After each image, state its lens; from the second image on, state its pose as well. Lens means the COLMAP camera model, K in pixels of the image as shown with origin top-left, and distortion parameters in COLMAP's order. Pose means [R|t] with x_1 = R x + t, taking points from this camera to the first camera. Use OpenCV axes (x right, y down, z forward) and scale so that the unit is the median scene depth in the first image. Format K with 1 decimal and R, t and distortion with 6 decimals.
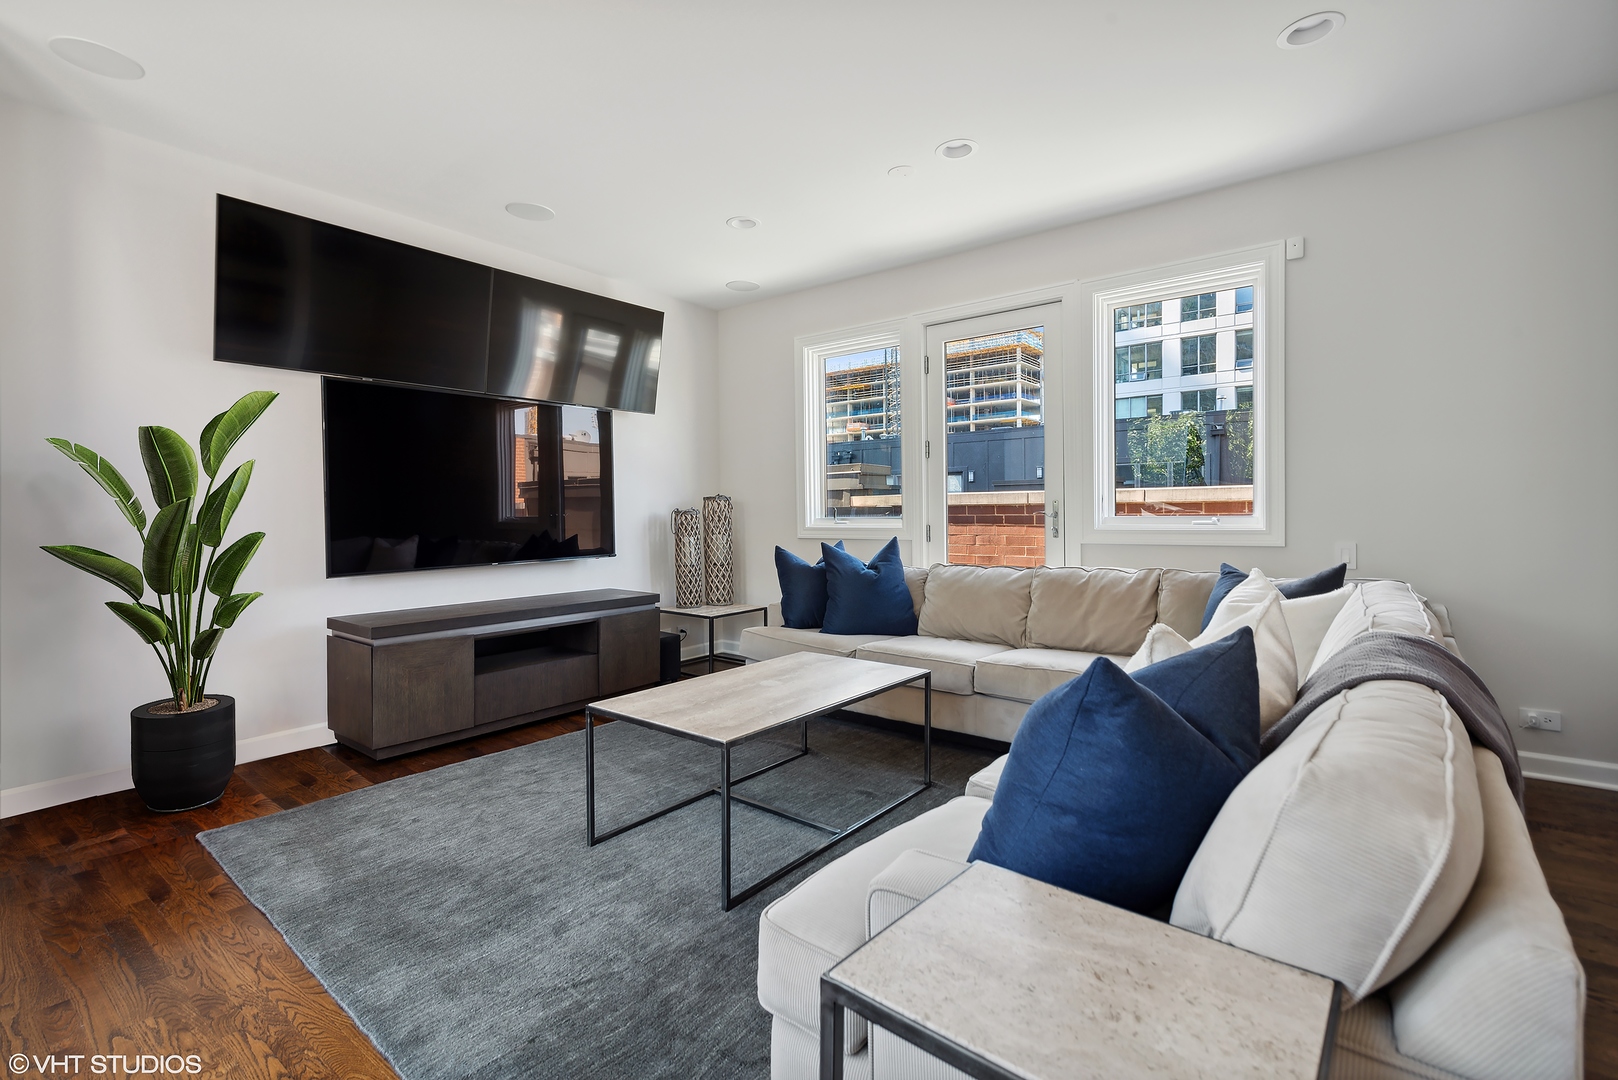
lens RADIAL K [[735.5, 0, 808.7], [0, 735.5, 511.8], [0, 0, 1]] dist [0.010839, -0.000408]
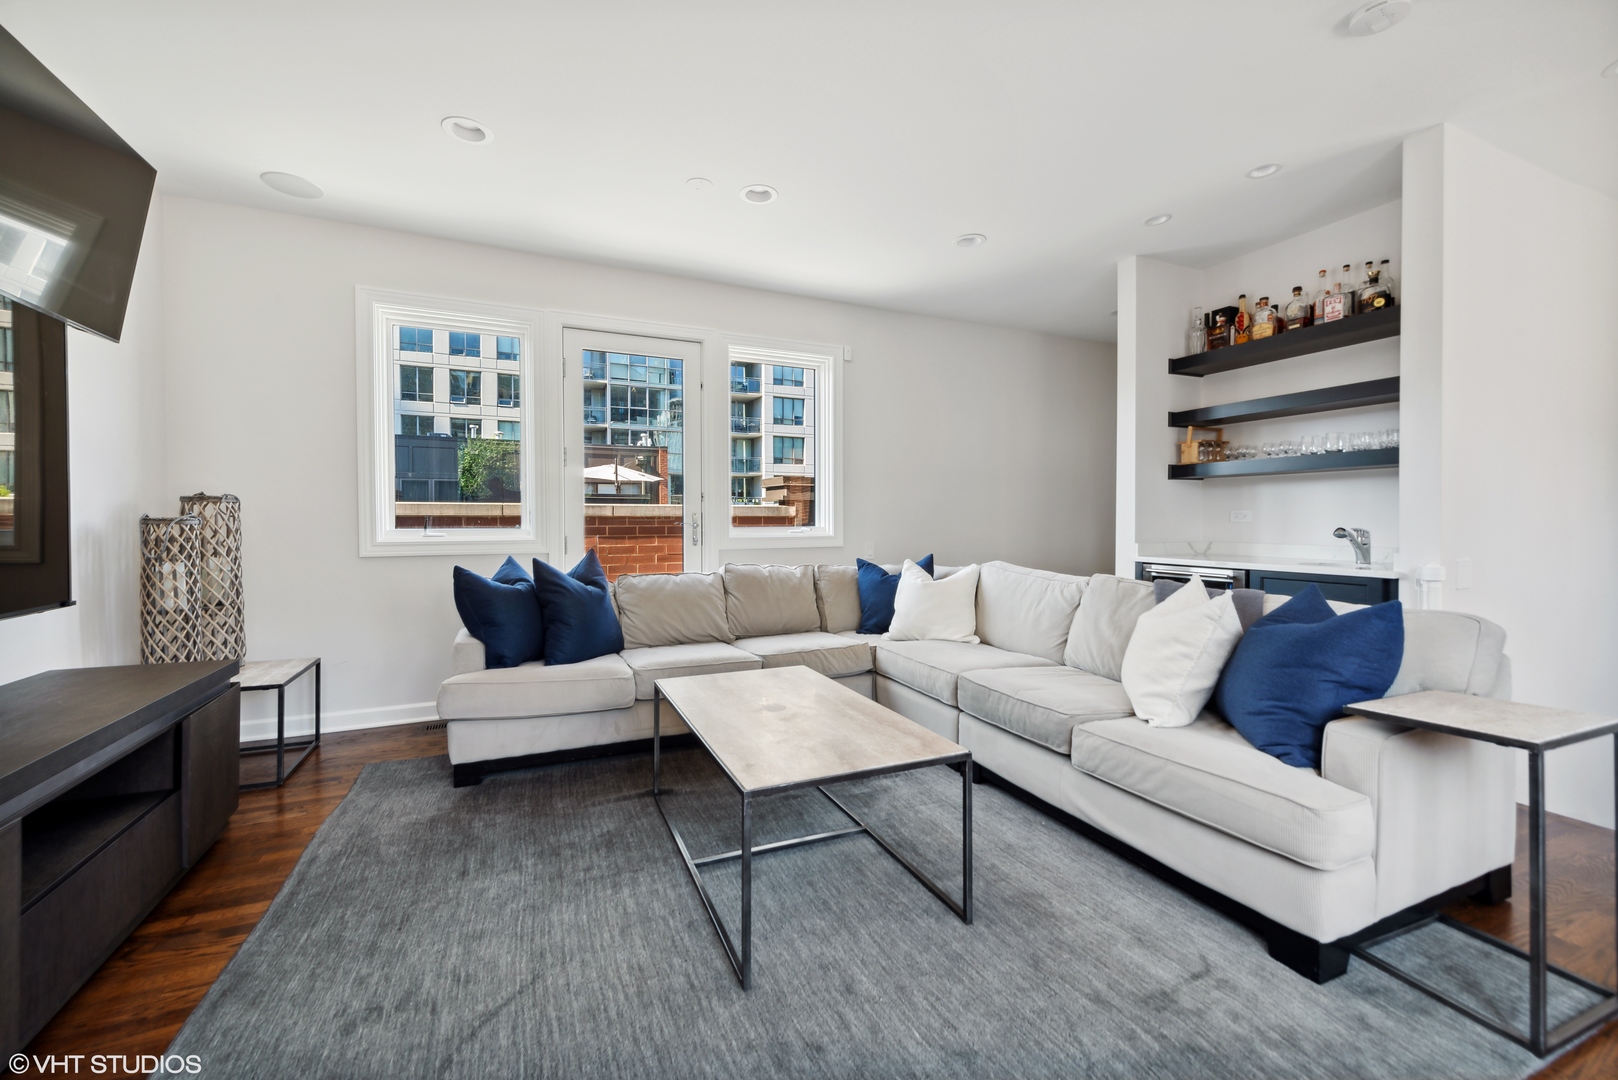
lens RADIAL K [[637.4, 0, 802.1], [0, 637.4, 522.7], [0, 0, 1]] dist [-0.000359, -0.000076]
pose [[0.461317, 0.005633, 0.887218, -0.285809], [-0.001903, 0.999984, -0.005359, 0.002655], [-0.887233, 0.000784, 0.461320, 0.234034]]
